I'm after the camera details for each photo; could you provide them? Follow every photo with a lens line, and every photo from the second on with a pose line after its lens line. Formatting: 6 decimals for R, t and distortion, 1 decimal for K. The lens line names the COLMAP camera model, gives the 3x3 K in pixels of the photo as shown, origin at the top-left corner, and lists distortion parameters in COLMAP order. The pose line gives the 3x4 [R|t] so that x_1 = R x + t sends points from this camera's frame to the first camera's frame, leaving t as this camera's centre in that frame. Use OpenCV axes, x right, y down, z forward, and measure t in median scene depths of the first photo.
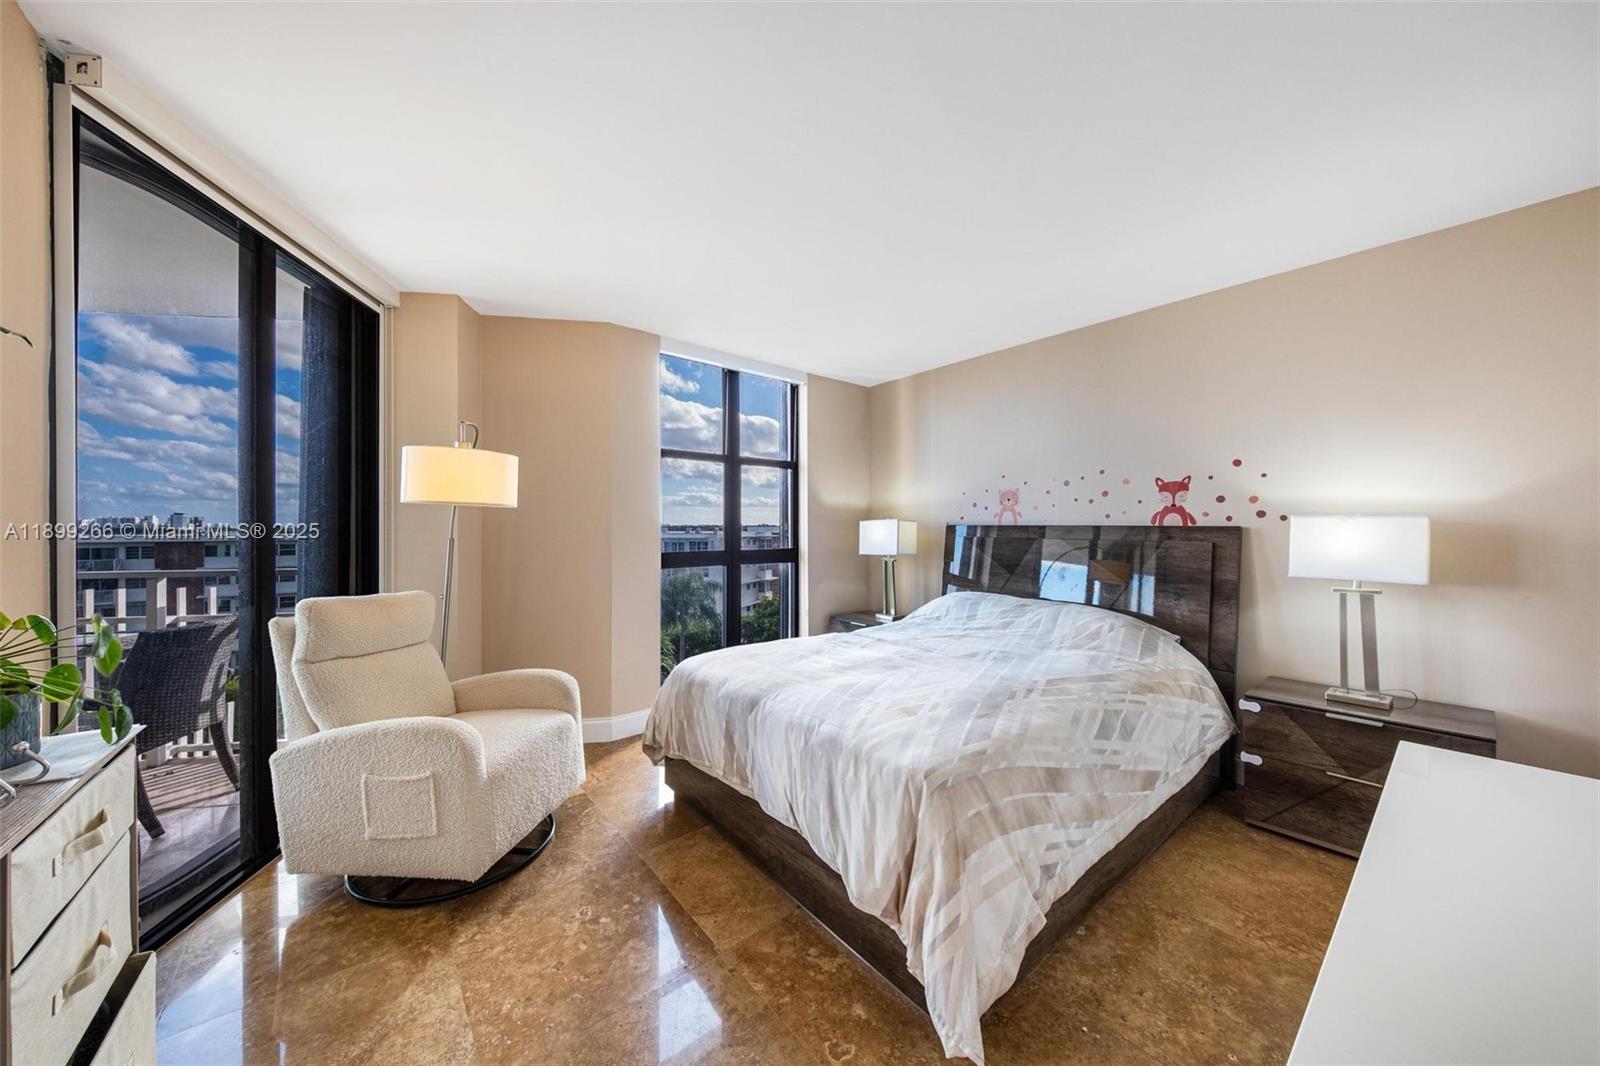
lens RADIAL K [[547.6, 0, 777.5], [0, 547.6, 518.3], [0, 0, 1]] dist [0.013426, -0.002792]
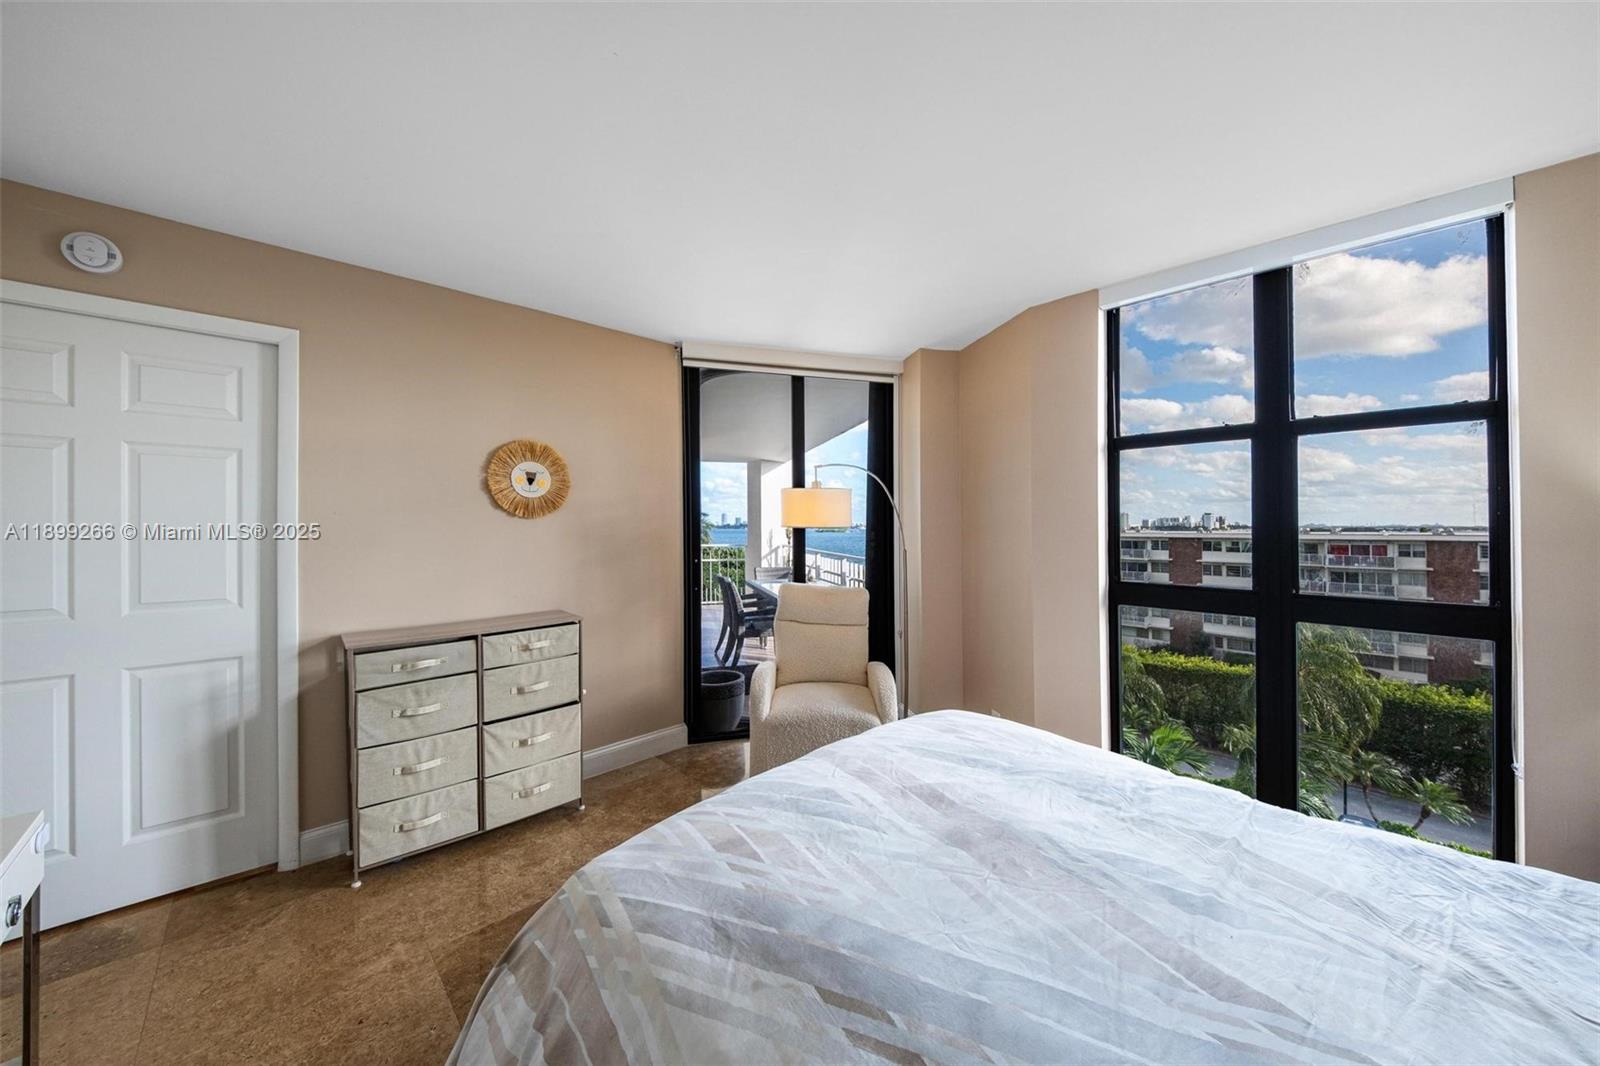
lens RADIAL K [[547.6, 0, 814.8], [0, 547.6, 521.9], [0, 0, 1]] dist [0.013426, -0.002792]
pose [[0.112538, -0.006283, -0.993628, 0.571823], [0.018492, 0.999820, -0.004227, -0.027865], [0.993475, -0.017898, 0.112634, 0.633793]]
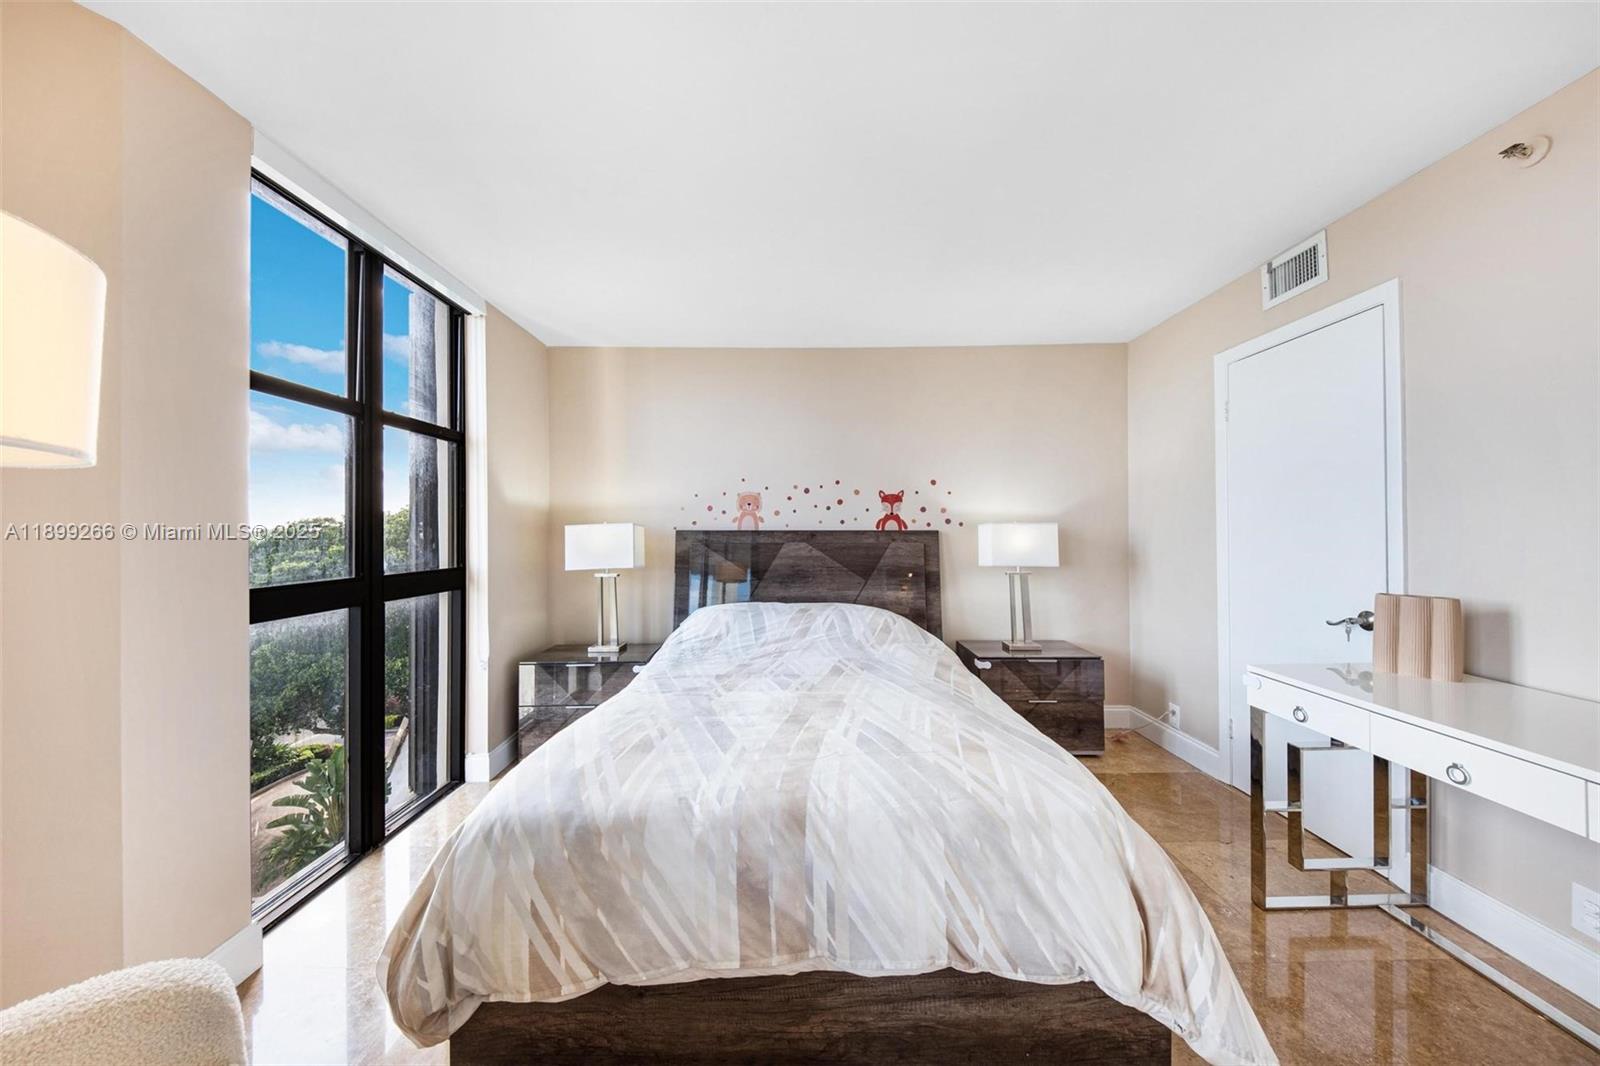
lens RADIAL K [[547.6, 0, 799.8], [0, 547.6, 535.2], [0, 0, 1]] dist [0.013426, -0.002792]
pose [[0.603842, -0.007081, 0.797073, -0.365515], [-0.007179, 0.999872, 0.014321, 0.008100], [-0.797072, -0.014370, 0.603714, 0.433054]]
